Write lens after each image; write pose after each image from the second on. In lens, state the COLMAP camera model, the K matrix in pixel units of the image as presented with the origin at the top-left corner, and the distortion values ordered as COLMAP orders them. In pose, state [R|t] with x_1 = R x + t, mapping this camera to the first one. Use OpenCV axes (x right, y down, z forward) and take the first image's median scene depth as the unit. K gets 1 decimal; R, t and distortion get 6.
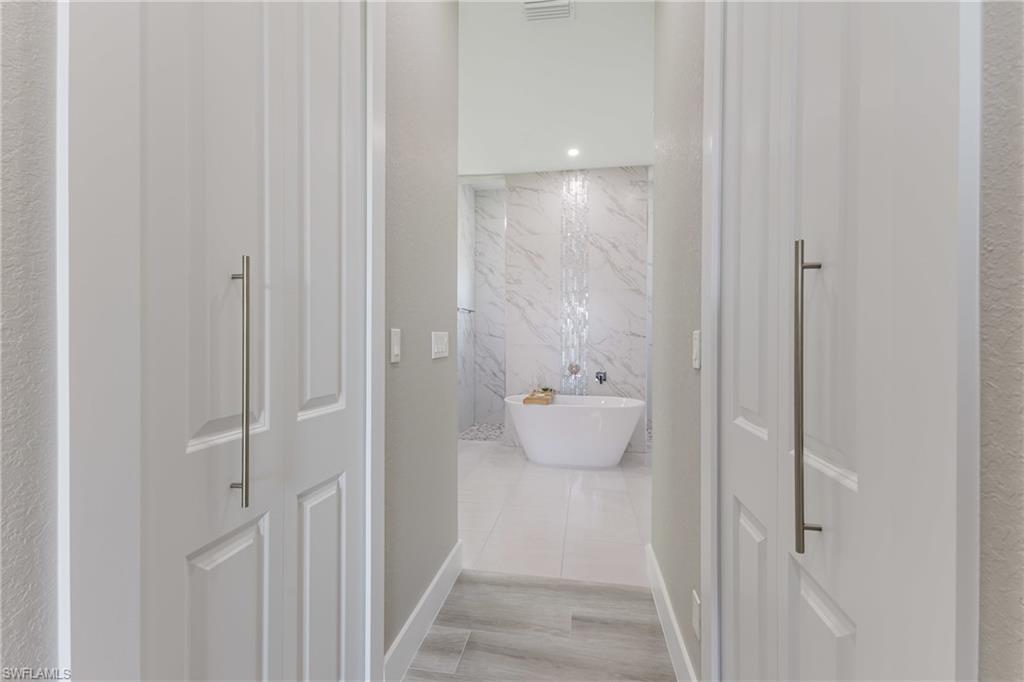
lens RADIAL K [[440.4, 0, 513.1], [0, 440.4, 338.8], [0, 0, 1]] dist [0.011662, -0.001651]
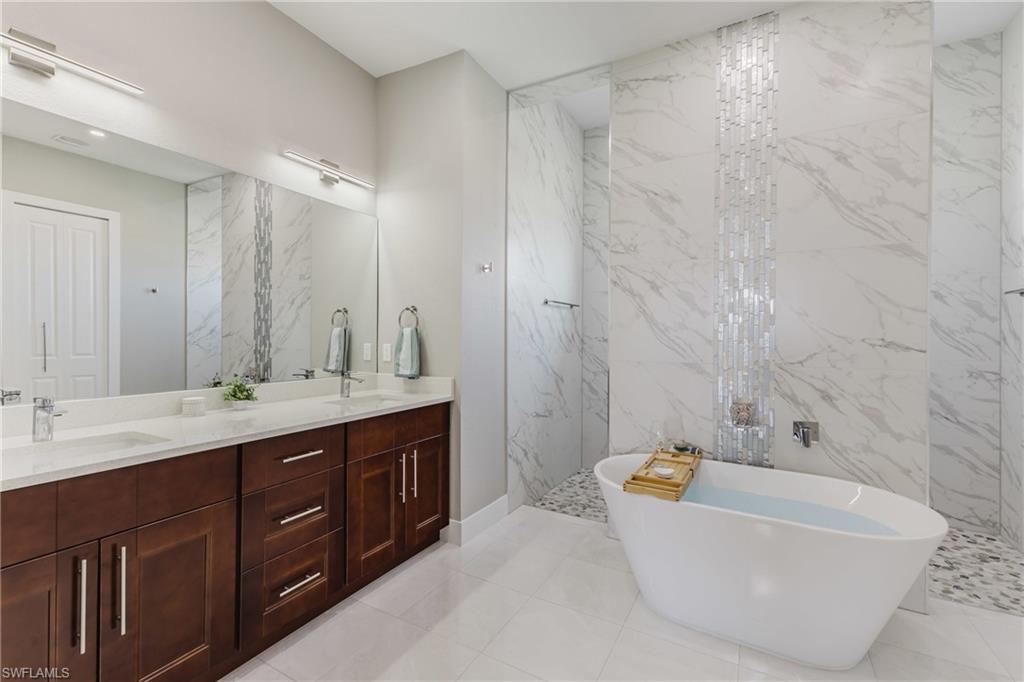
lens RADIAL K [[440.4, 0, 511.2], [0, 440.4, 338.9], [0, 0, 1]] dist [0.011662, -0.001651]
pose [[0.939456, 0.002177, -0.342662, 0.060610], [-0.001566, 0.999997, 0.002062, -0.015908], [0.342666, -0.001401, 0.939456, 0.422179]]
